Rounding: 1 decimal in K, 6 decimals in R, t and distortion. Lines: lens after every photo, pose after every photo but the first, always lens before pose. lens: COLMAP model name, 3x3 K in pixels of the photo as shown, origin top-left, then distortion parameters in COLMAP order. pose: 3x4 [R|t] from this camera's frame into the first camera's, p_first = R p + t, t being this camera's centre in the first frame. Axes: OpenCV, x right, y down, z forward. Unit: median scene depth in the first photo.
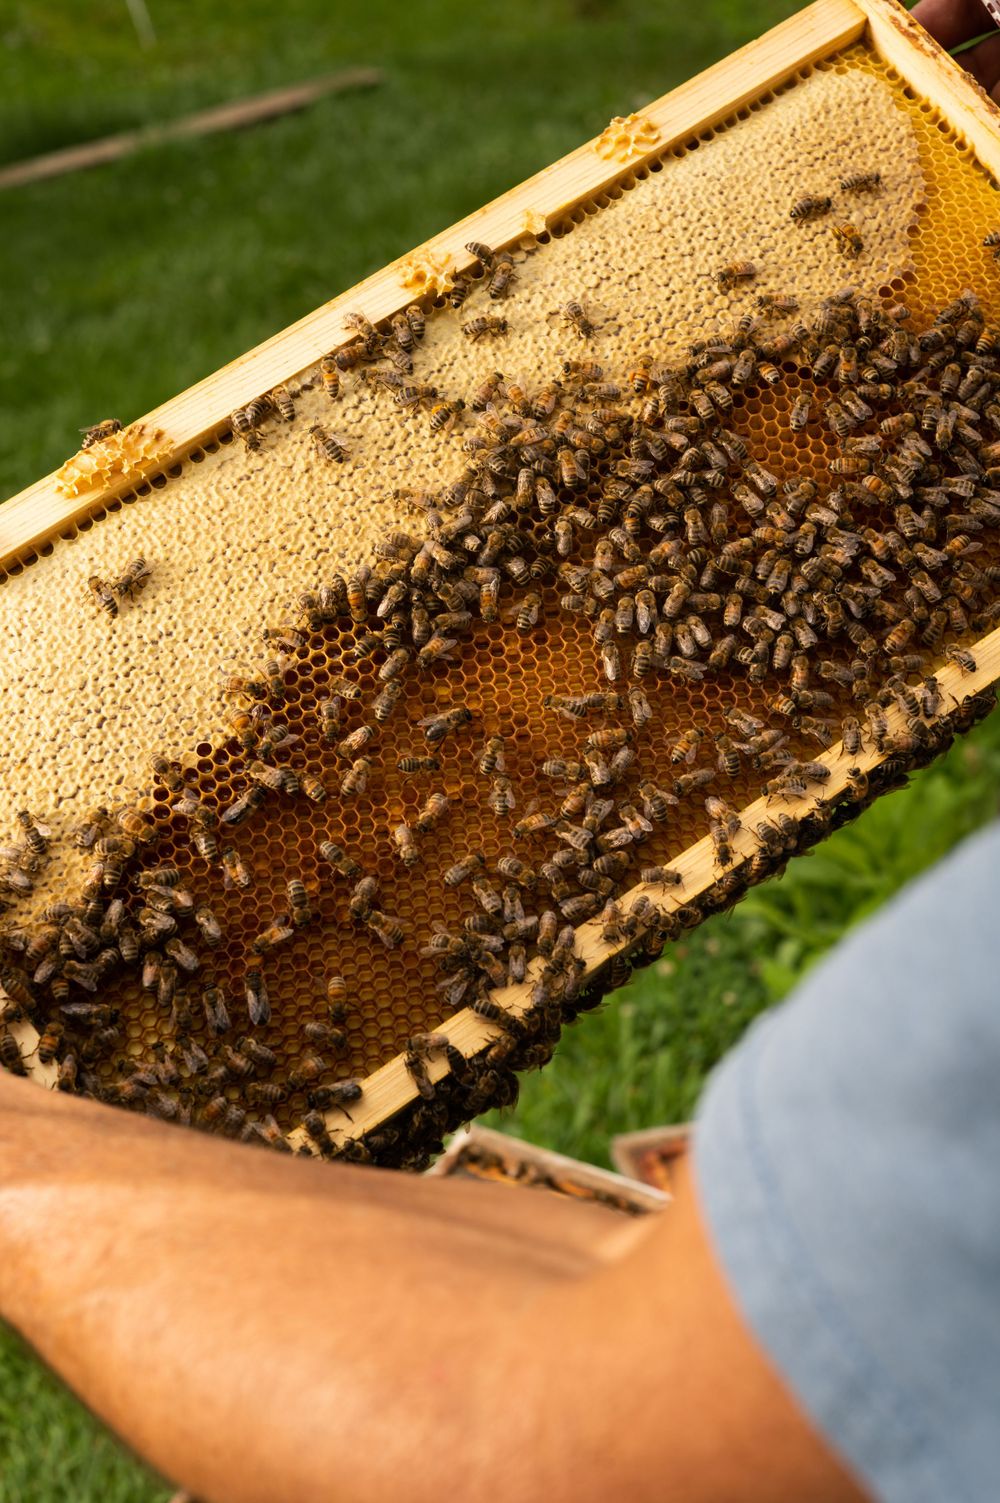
lens RADIAL K [[2009.0, 0, 500.0], [0, 2009.0, 751.5], [0, 0, 1]] dist [-0.014148, -0.046826]
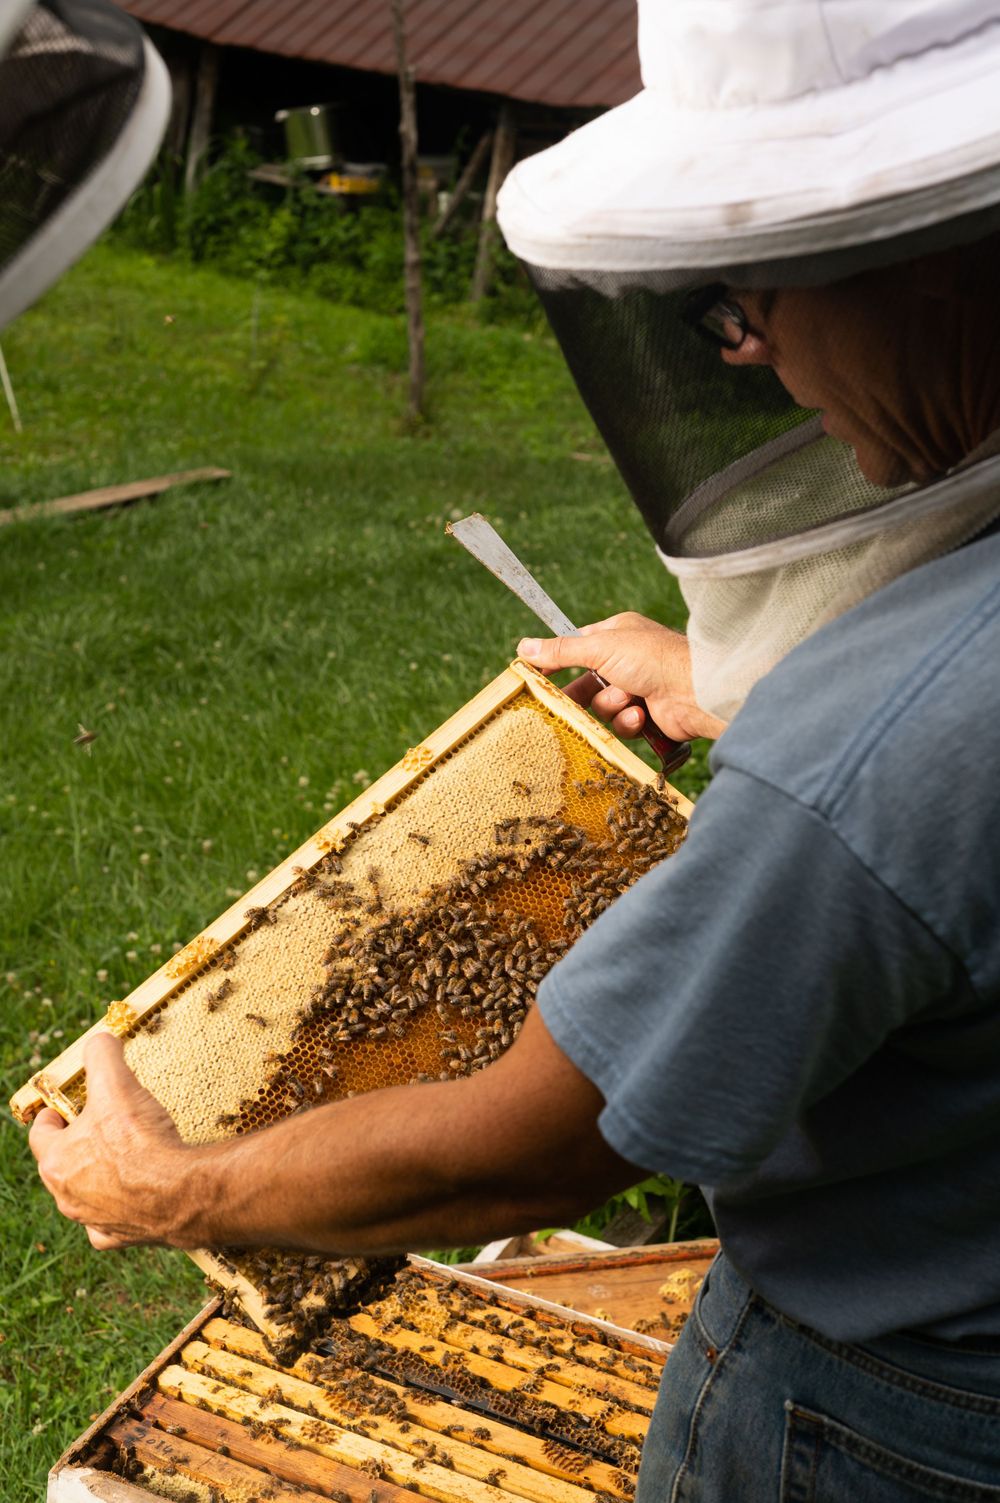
lens RADIAL K [[2009.0, 0, 500.0], [0, 2009.0, 751.5], [0, 0, 1]] dist [-0.014148, -0.046826]
pose [[0.982920, -0.128990, 0.131261, -0.119397], [0.149717, 0.975240, -0.162760, 0.027771], [-0.107016, 0.179632, 0.977896, -0.991597]]
